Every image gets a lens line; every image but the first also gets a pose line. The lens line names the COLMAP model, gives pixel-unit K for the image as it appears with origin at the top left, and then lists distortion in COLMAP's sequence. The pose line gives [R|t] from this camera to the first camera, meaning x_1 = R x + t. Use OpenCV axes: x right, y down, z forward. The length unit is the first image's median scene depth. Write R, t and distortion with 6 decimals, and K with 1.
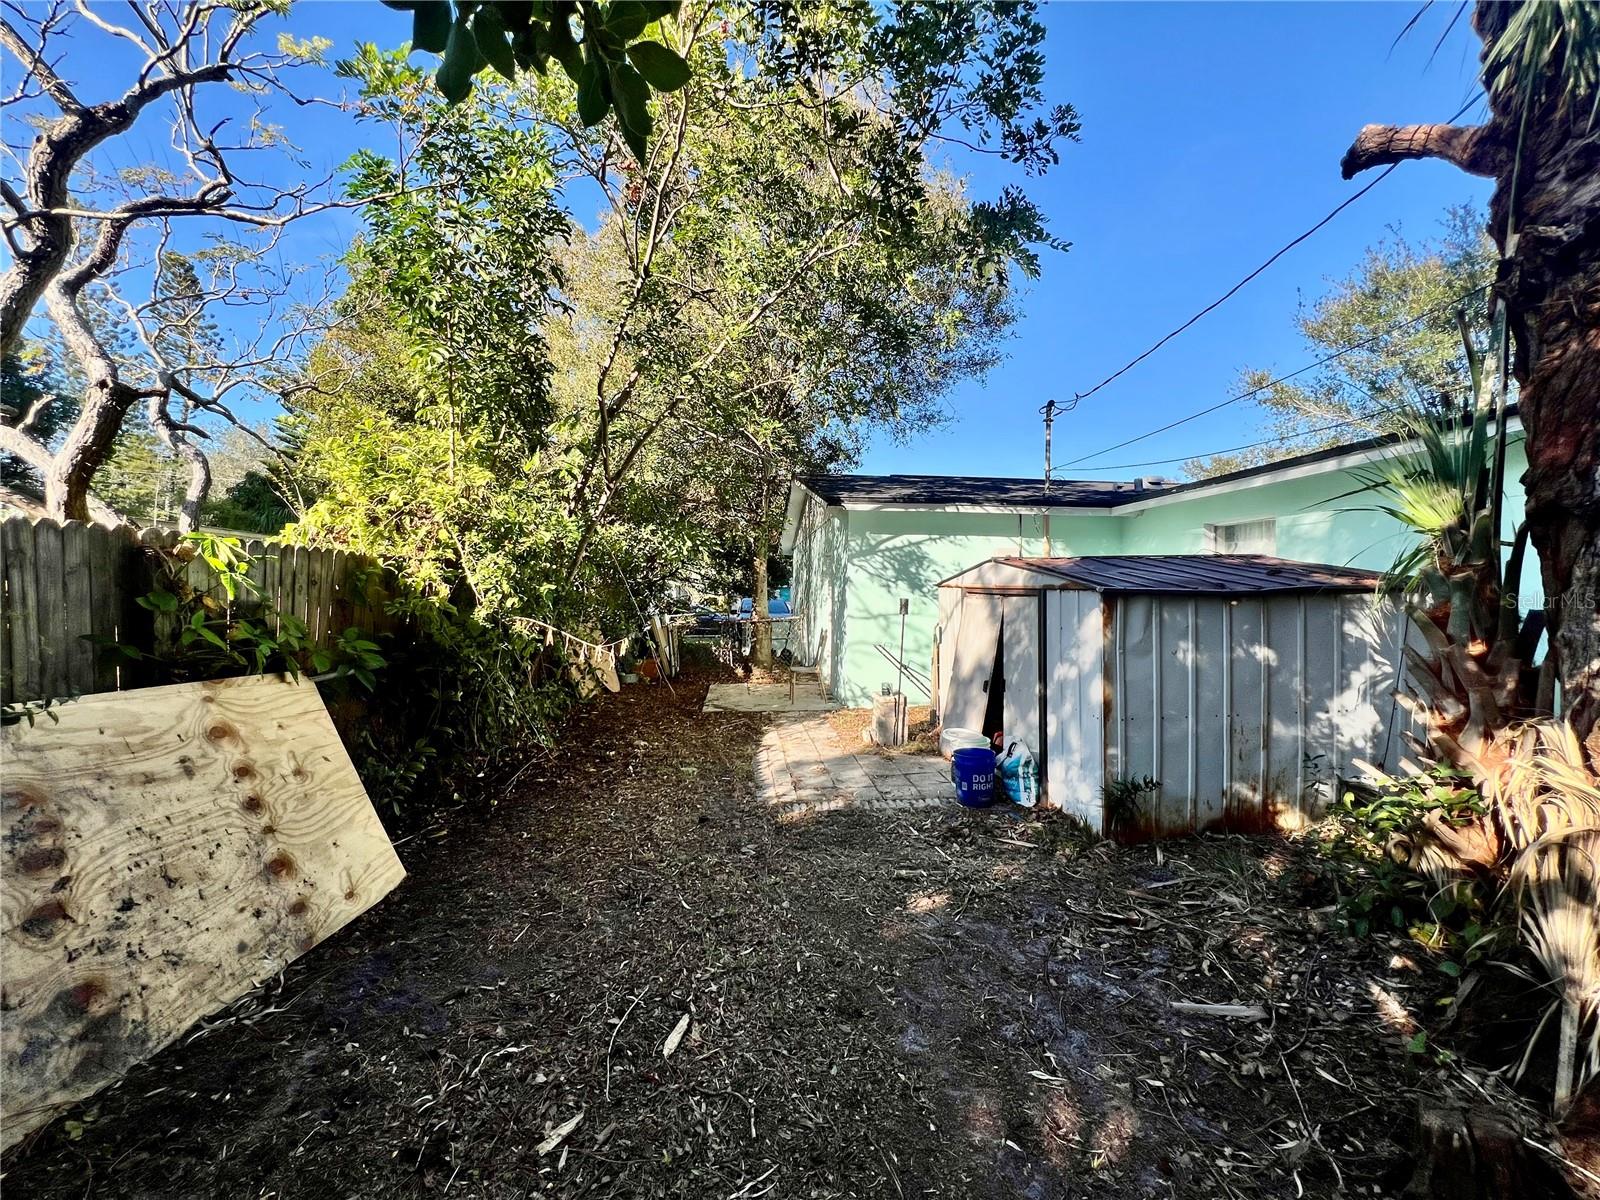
lens RADIAL K [[644.3, 0, 807.3], [0, 644.3, 600.0], [0, 0, 1]] dist [-0.000836, 0.000327]
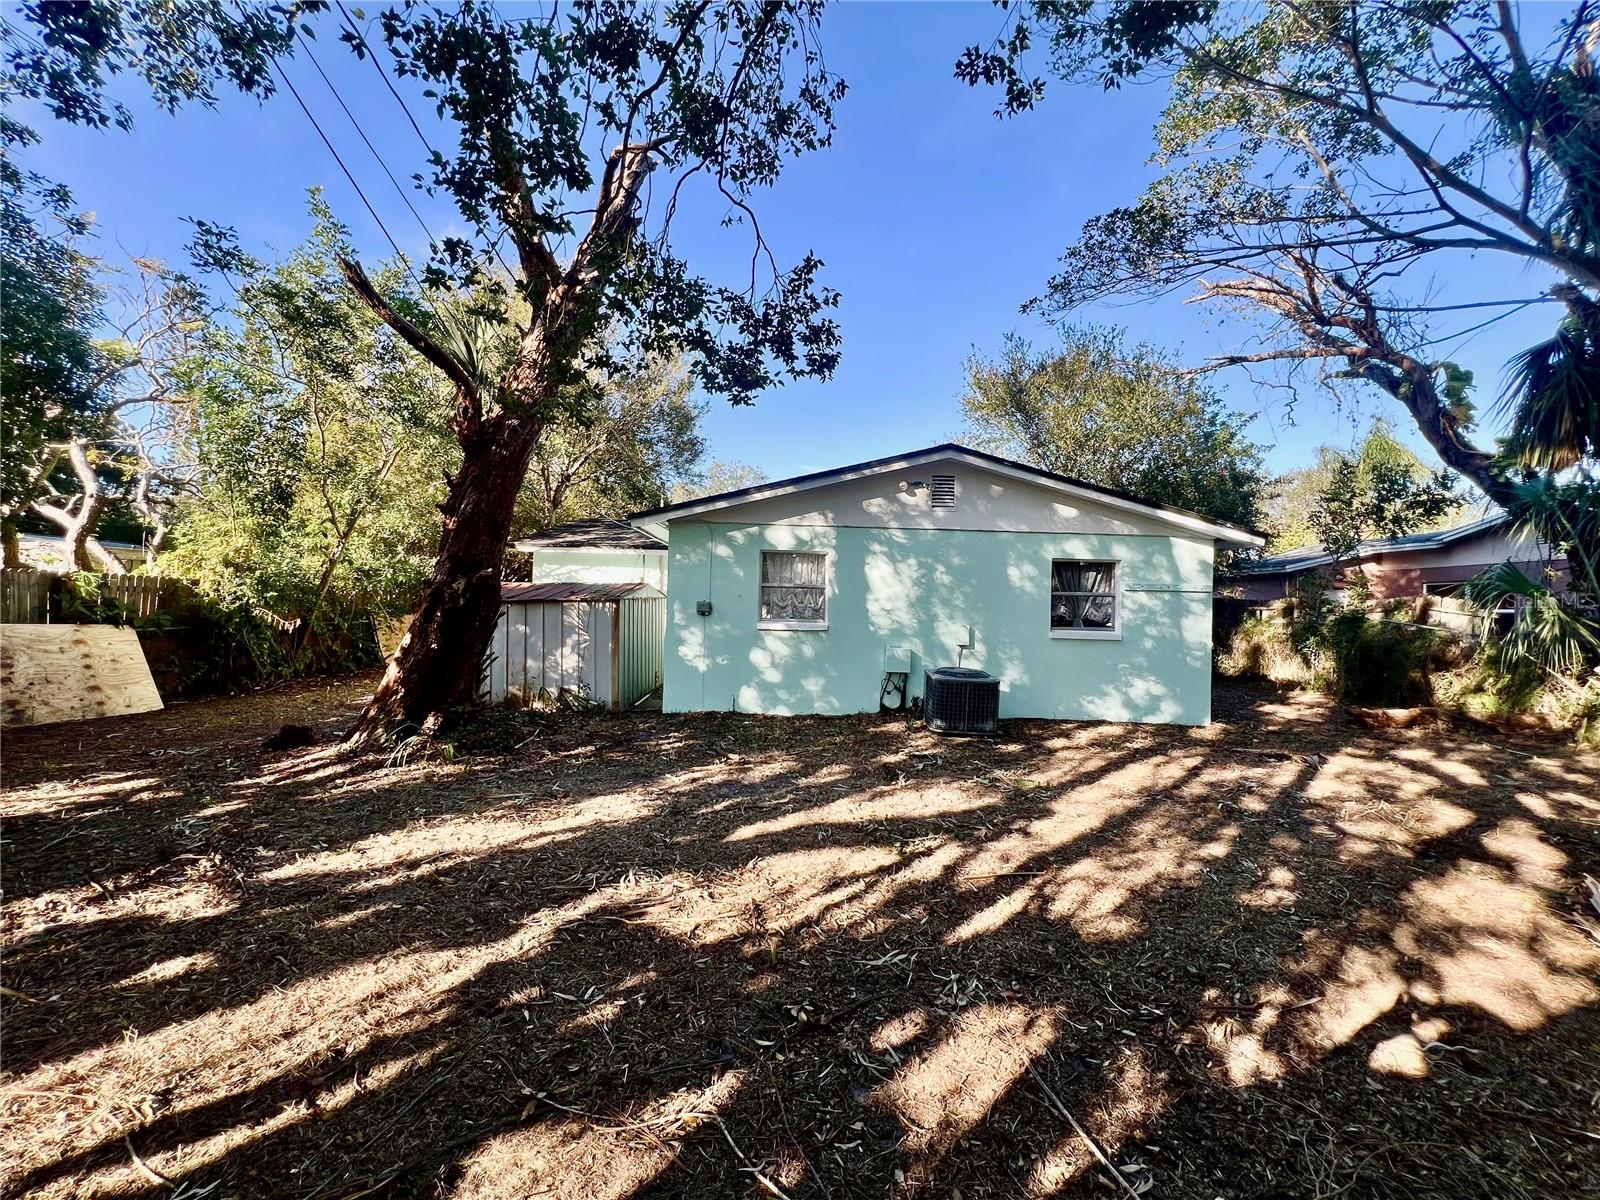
lens RADIAL K [[644.3, 0, 798.2], [0, 644.3, 600.6], [0, 0, 1]] dist [-0.000836, 0.000327]
pose [[0.994514, 0.015979, -0.103380, 2.339945], [-0.018381, 0.999582, -0.022325, 0.023494], [0.102980, 0.024103, 0.994391, -1.395275]]
